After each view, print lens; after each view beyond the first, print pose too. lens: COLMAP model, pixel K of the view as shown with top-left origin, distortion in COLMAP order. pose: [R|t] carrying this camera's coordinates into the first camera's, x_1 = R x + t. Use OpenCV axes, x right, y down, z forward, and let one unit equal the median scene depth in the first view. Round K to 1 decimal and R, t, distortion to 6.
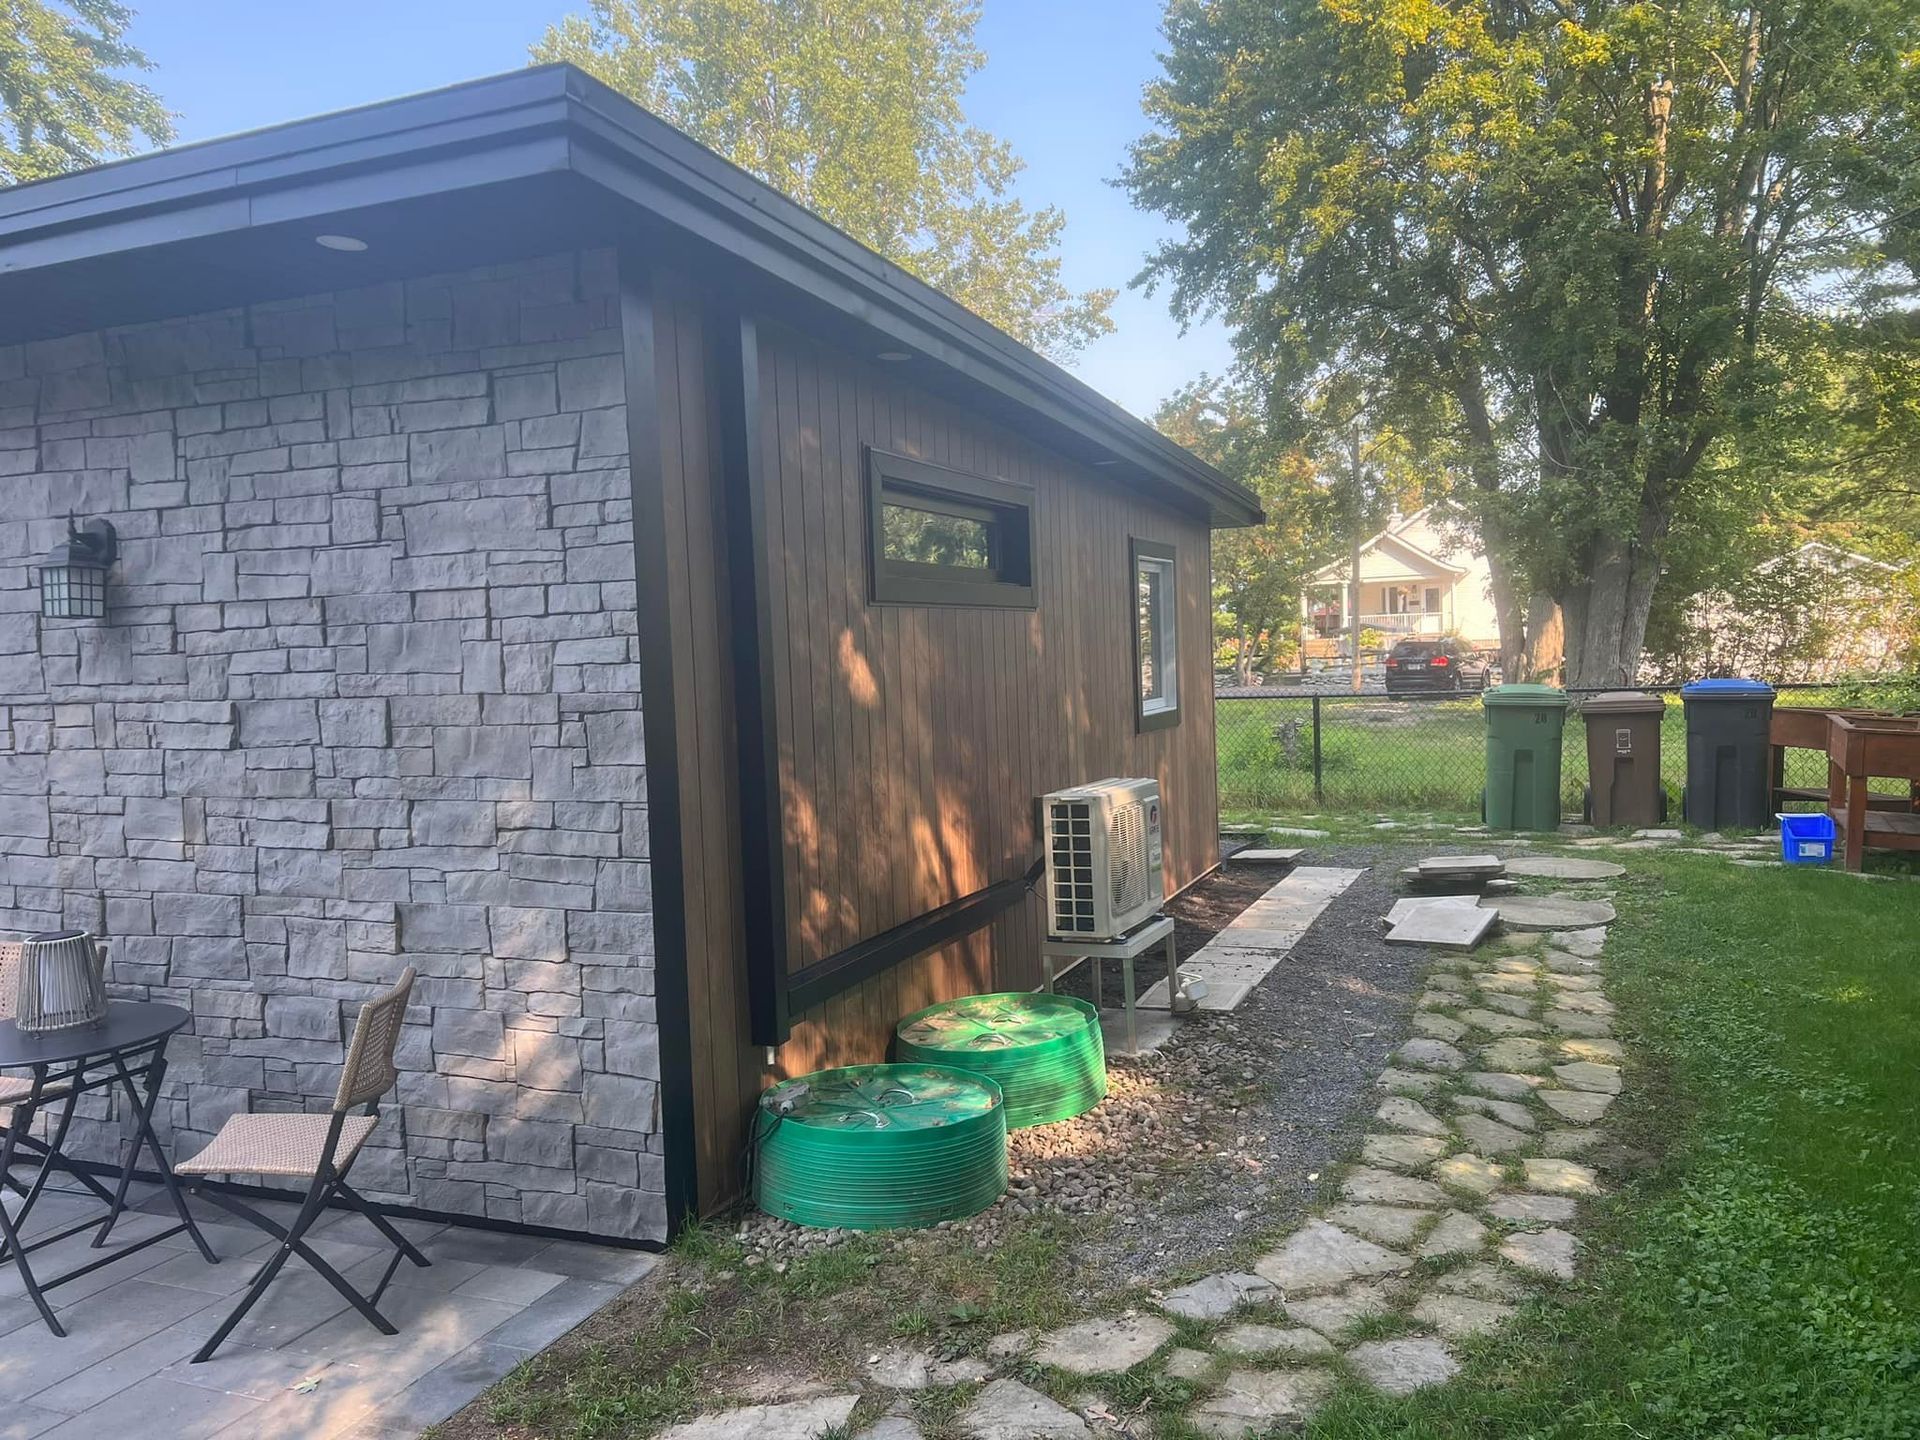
lens RADIAL K [[1445.5, 0, 961.7], [0, 1445.5, 726.0], [0, 0, 1]] dist [0.007688, 0.001312]
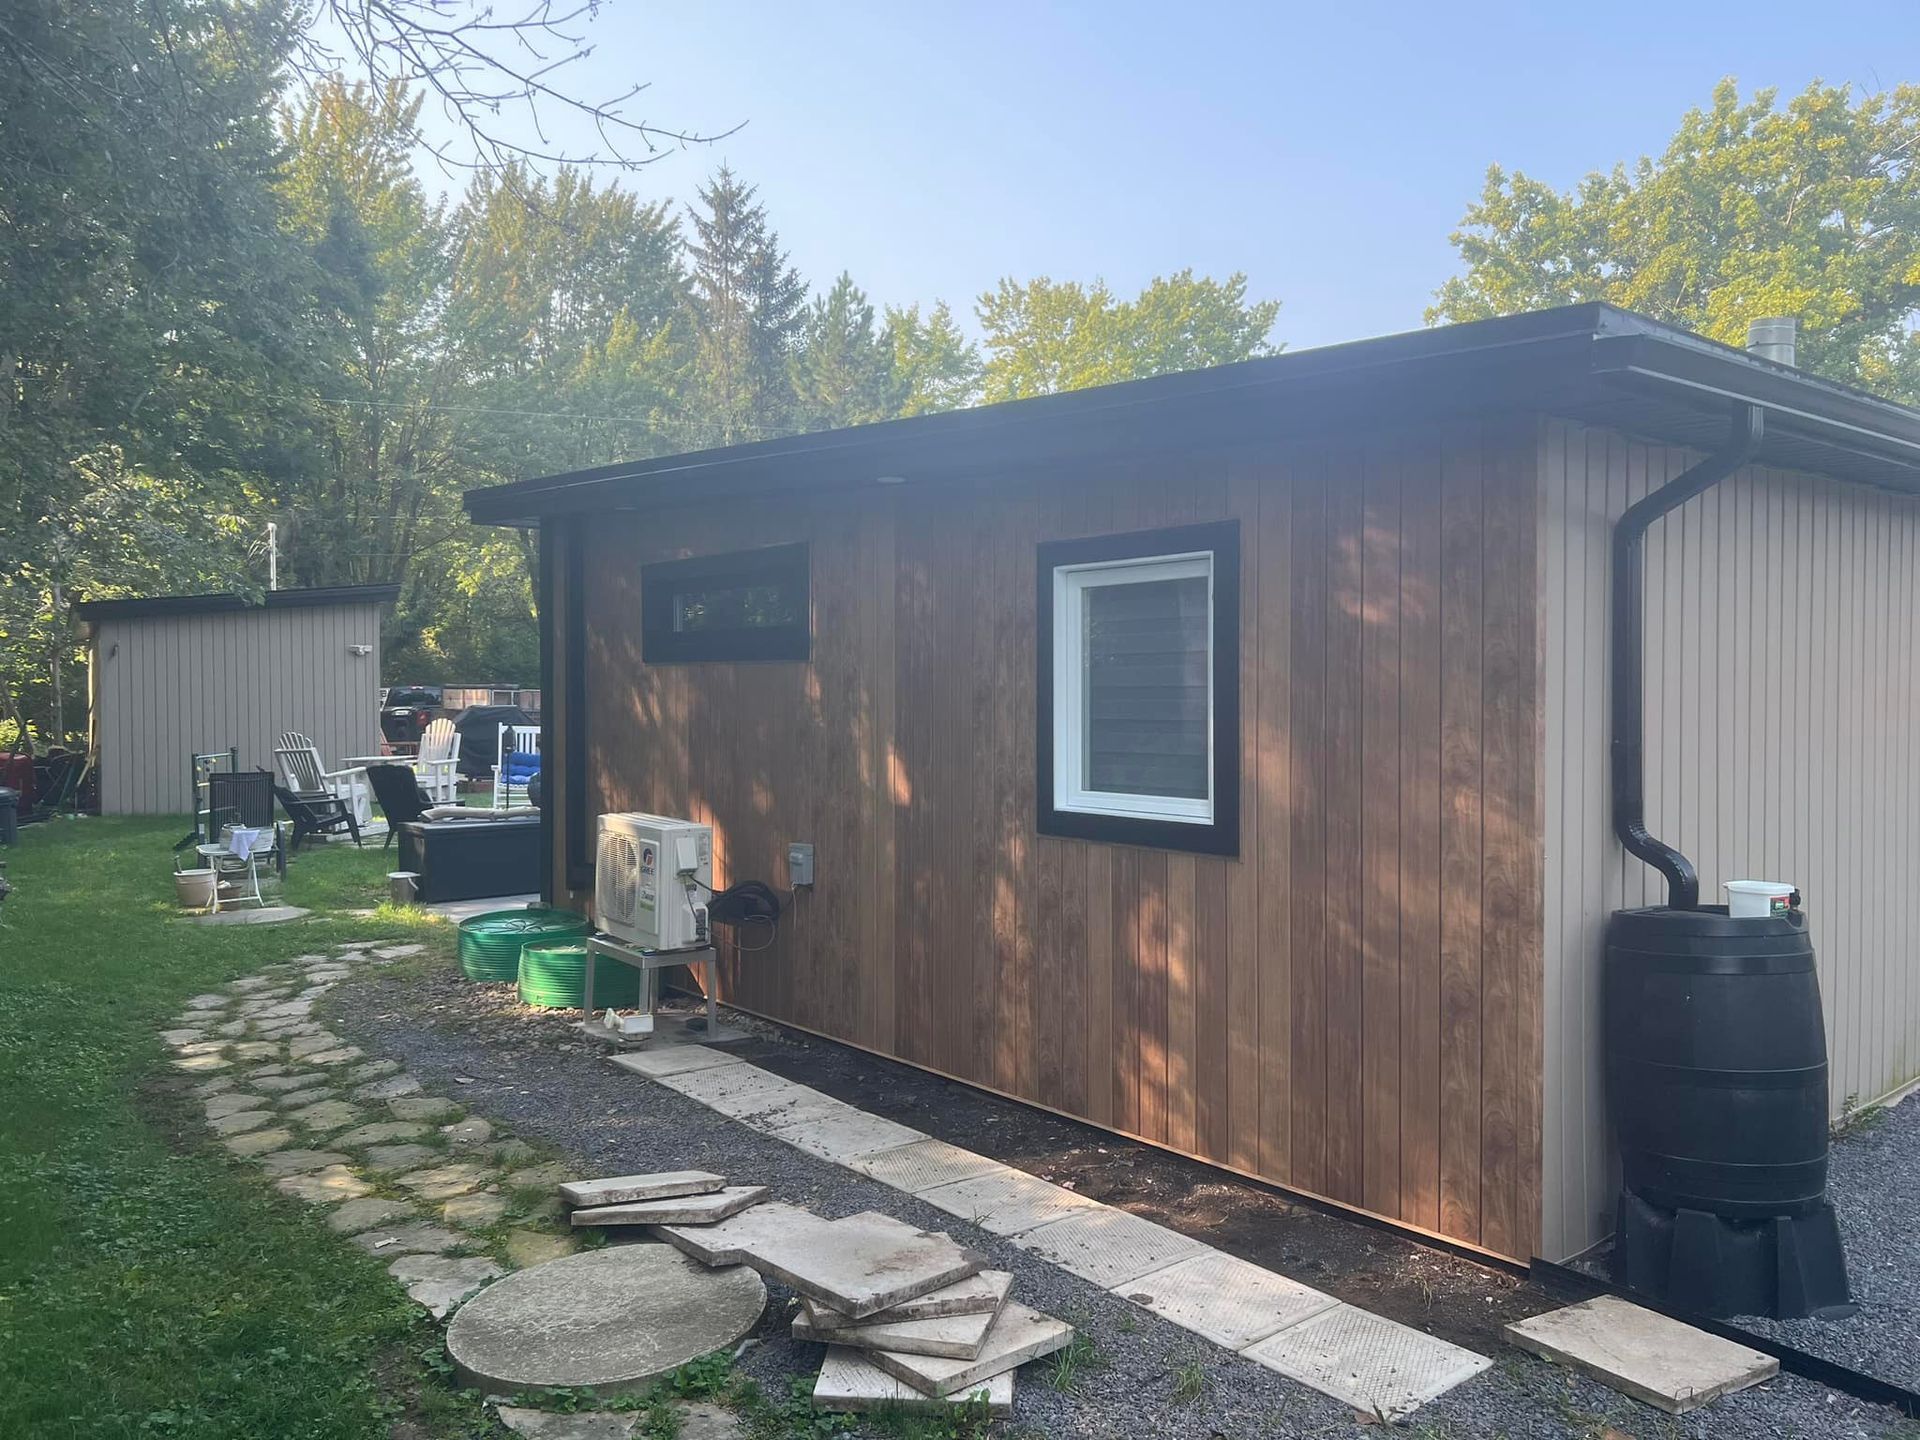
lens RADIAL K [[1445.5, 0, 962.4], [0, 1445.5, 714.3], [0, 0, 1]] dist [0.007688, 0.001312]
pose [[-0.486470, 0.042326, -0.872672, 1.068038], [-0.029319, 0.997472, 0.064723, -0.131894], [0.873205, 0.057072, -0.483999, 1.926417]]
